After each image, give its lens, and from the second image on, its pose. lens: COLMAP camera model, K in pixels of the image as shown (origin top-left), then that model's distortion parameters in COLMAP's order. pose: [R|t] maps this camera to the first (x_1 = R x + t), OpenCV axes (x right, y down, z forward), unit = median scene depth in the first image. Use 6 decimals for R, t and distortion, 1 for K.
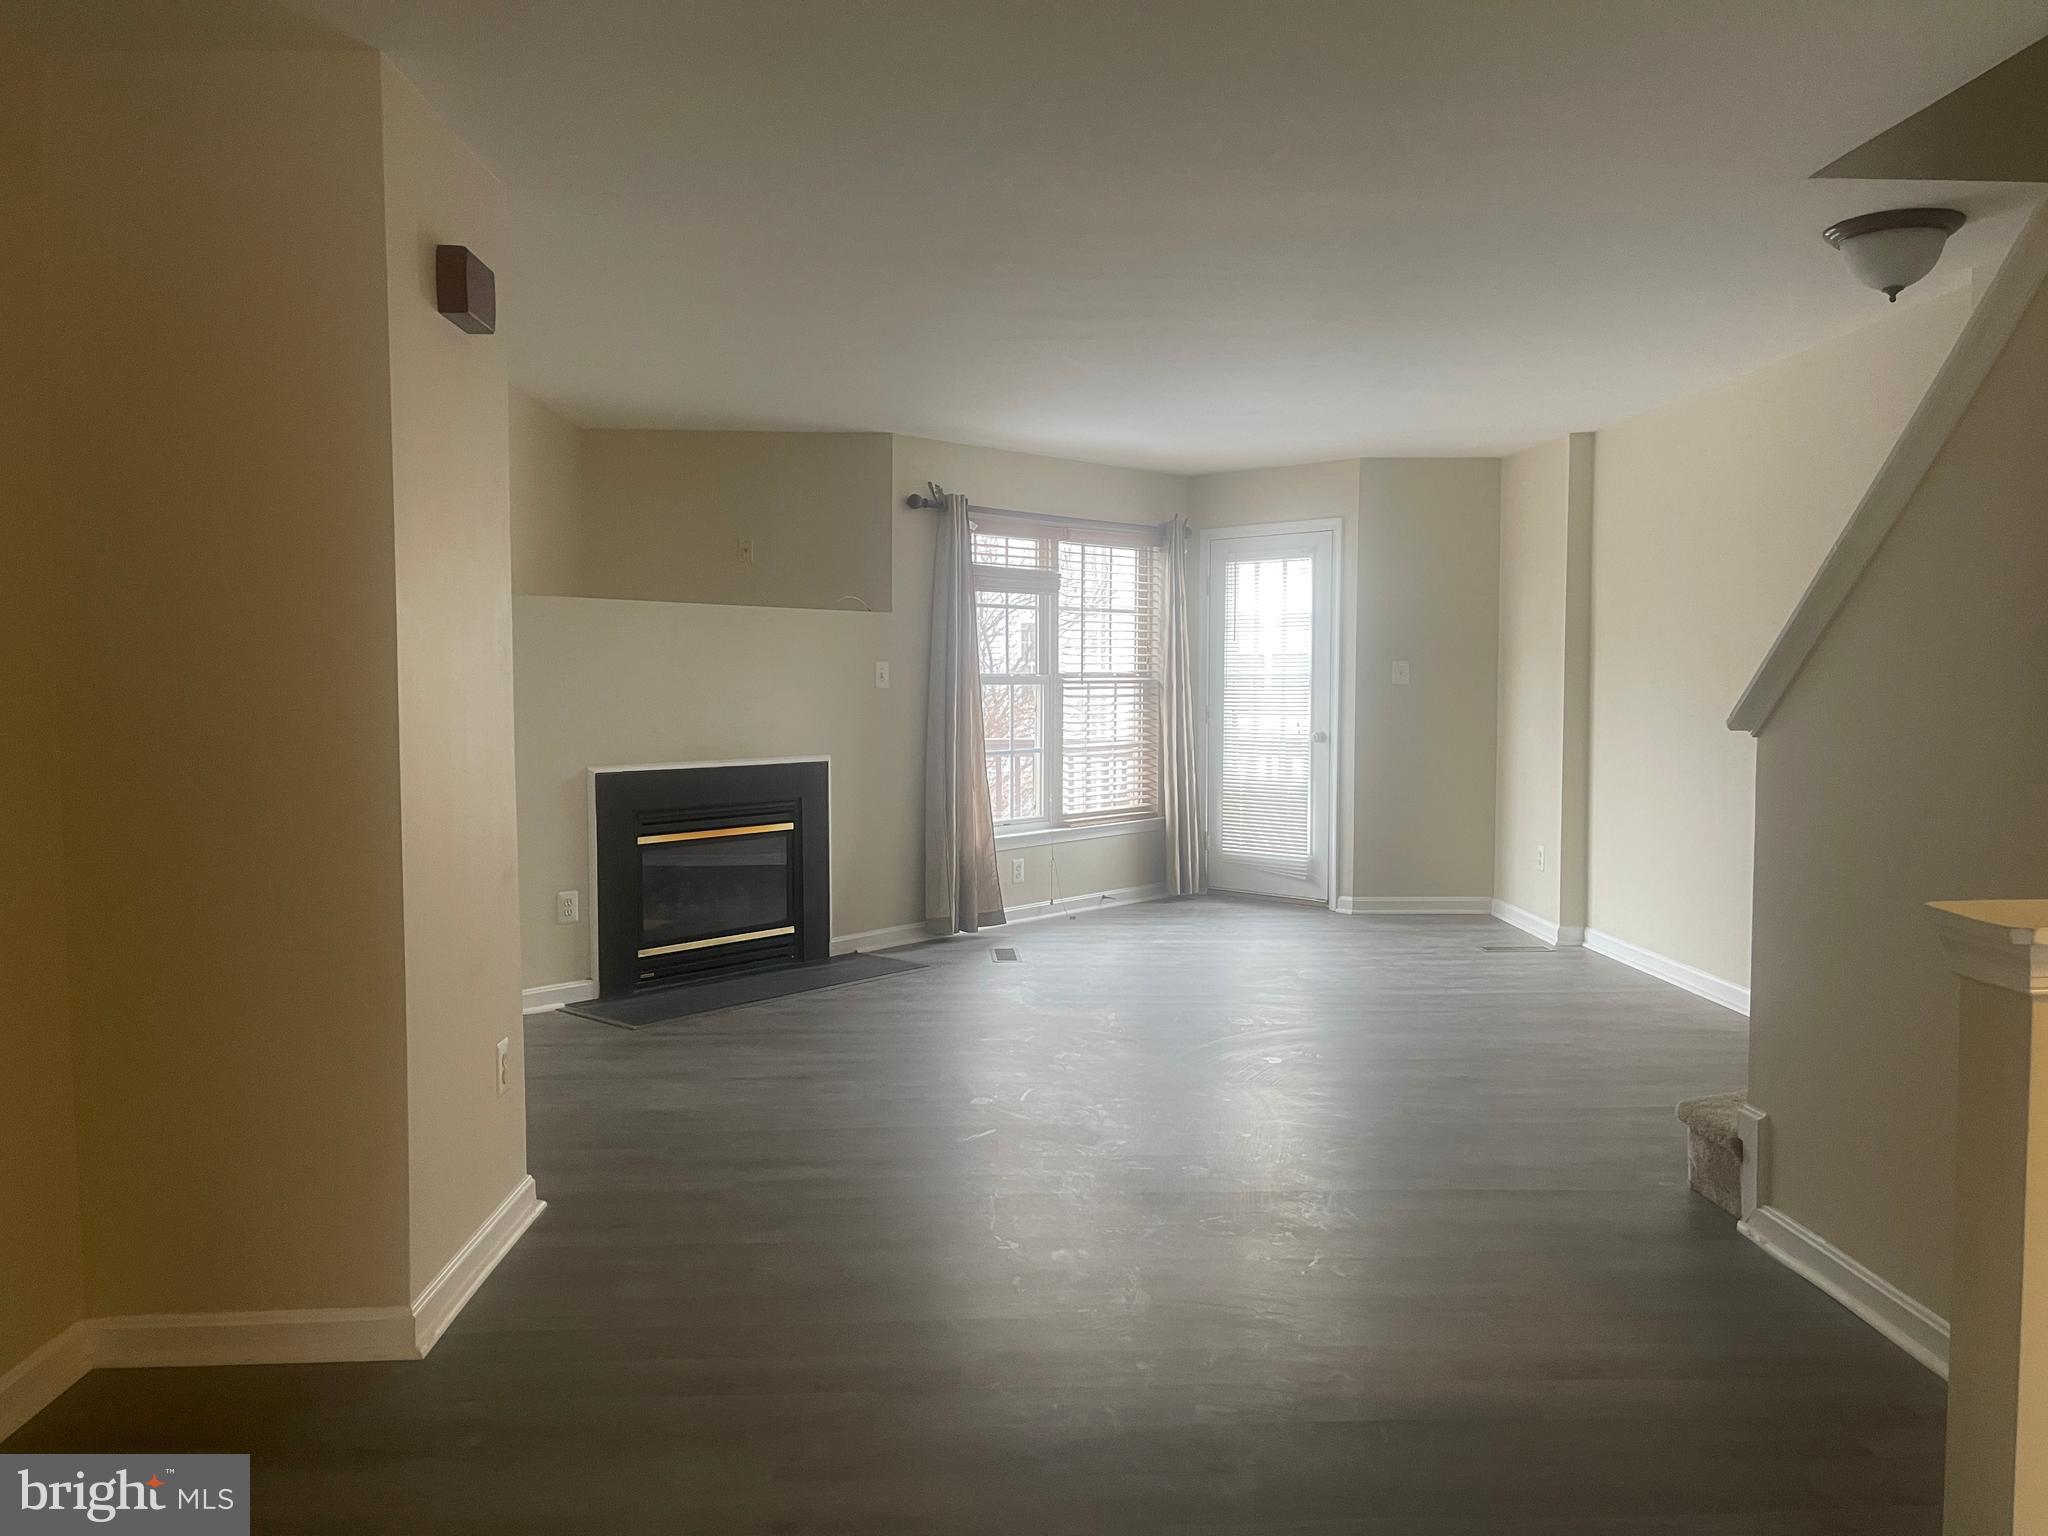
lens RADIAL K [[1539.0, 0, 1004.2], [0, 1539.0, 761.7], [0, 0, 1]] dist [0.036436, -0.025770]
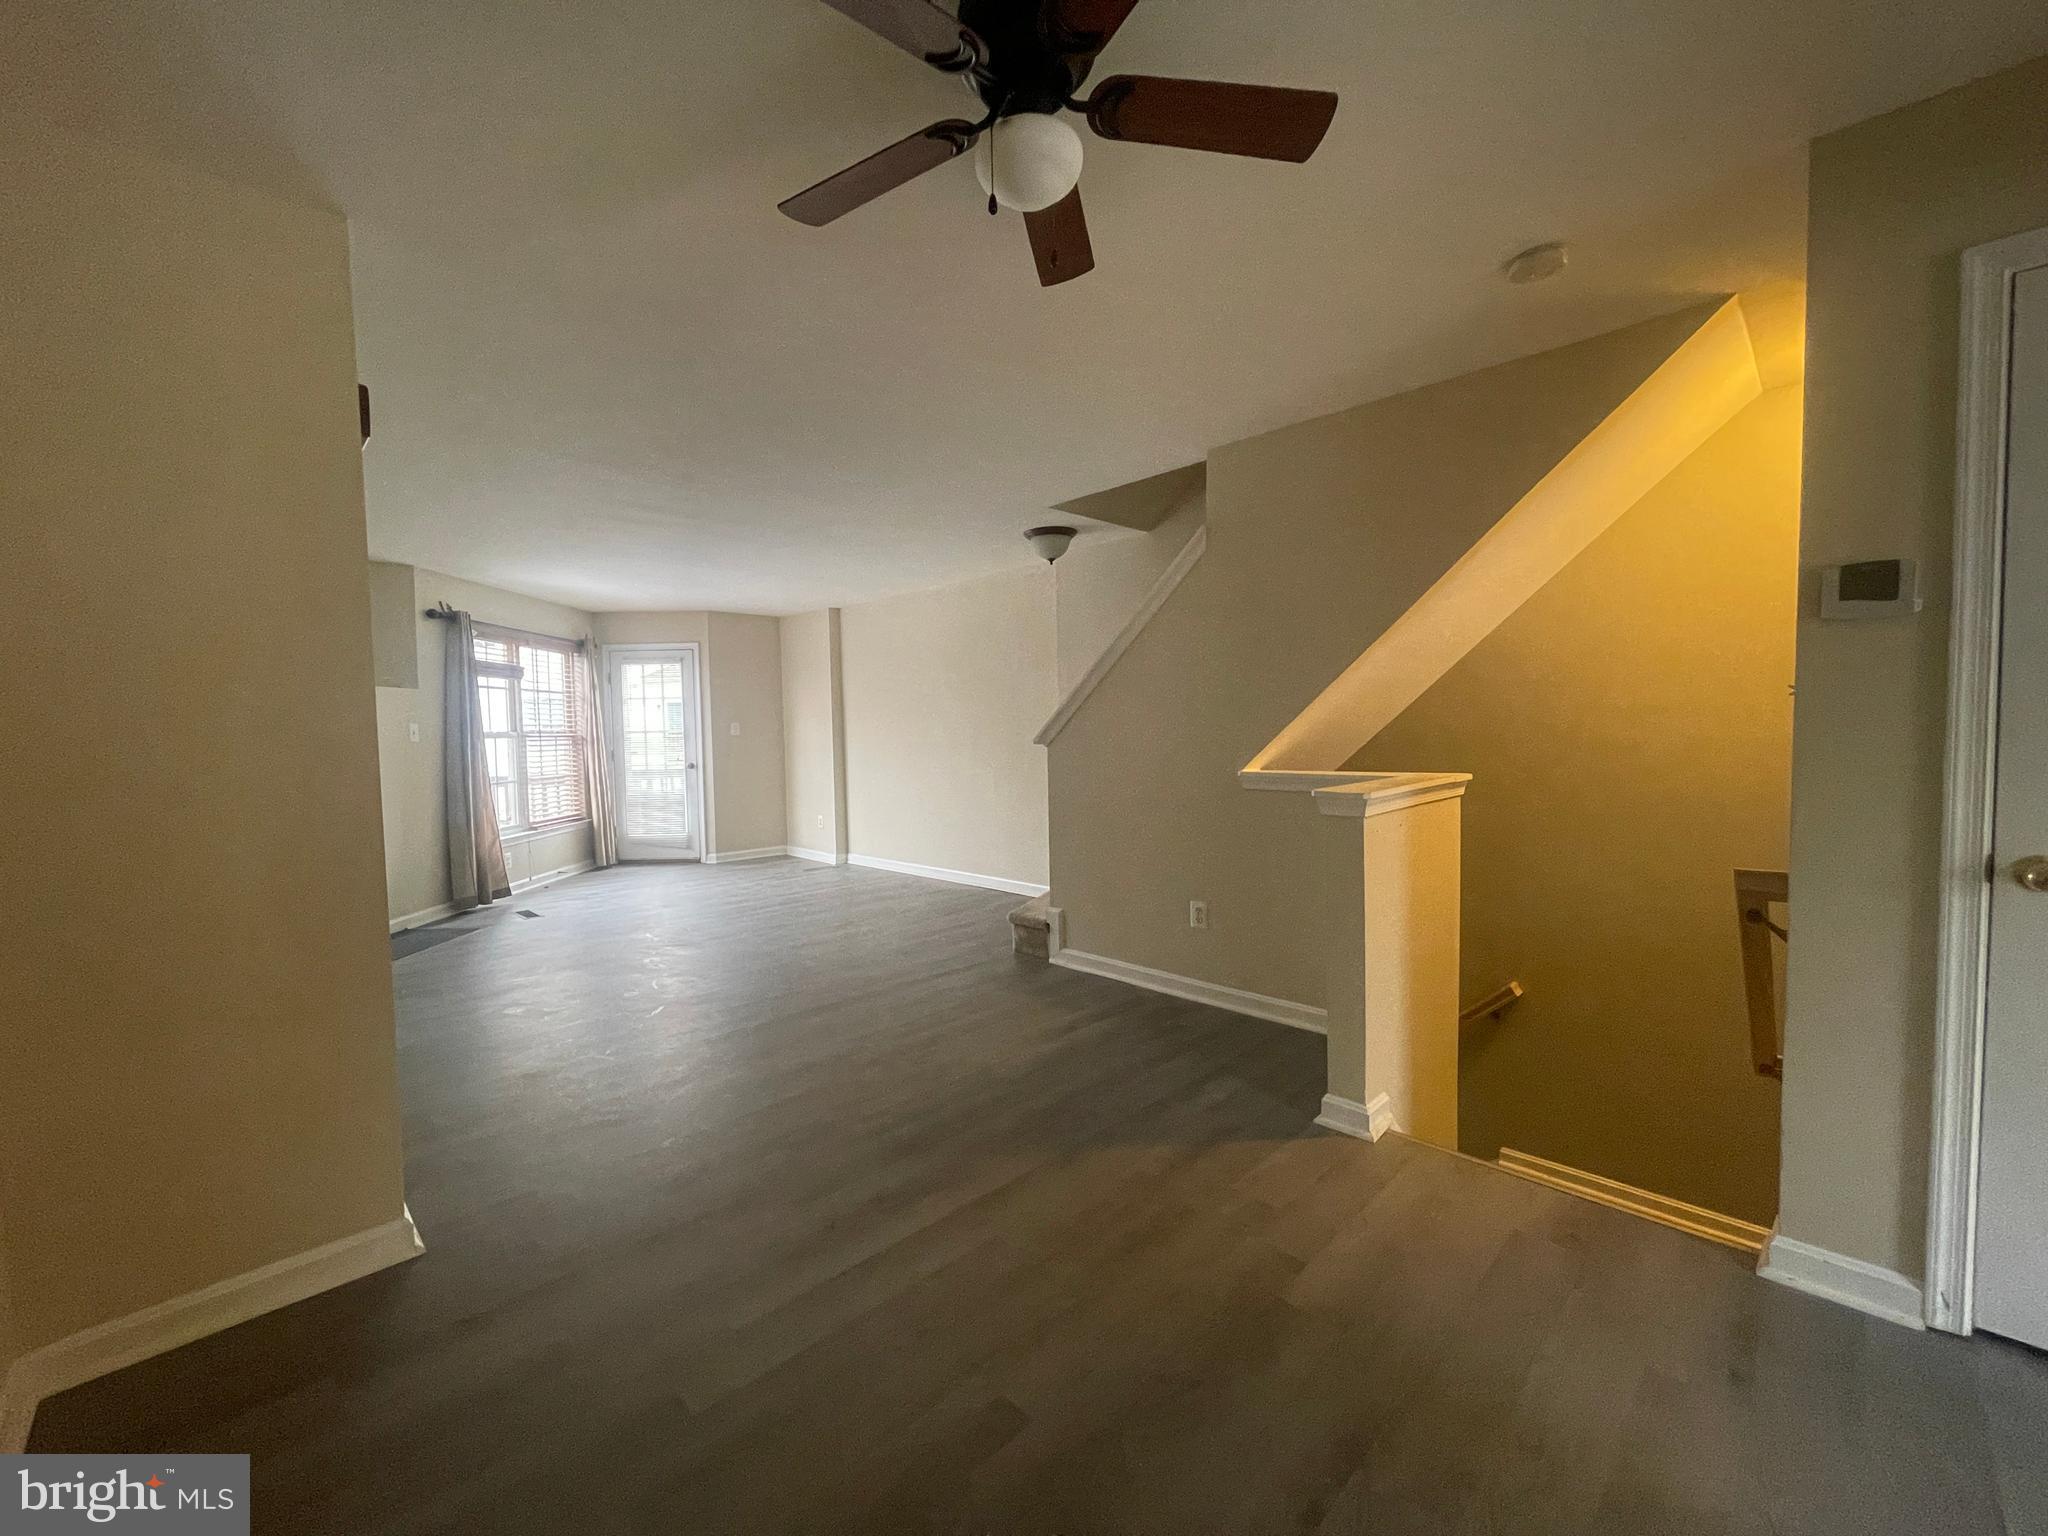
lens RADIAL K [[821.8, 0, 1009.5], [0, 821.8, 768.0], [0, 0, 1]] dist [-0.000640, 0.000062]
pose [[0.739511, -0.042579, 0.671797, -0.178761], [0.054538, 0.998506, 0.003251, 0.003862], [-0.670932, 0.034235, 0.740728, 0.064356]]
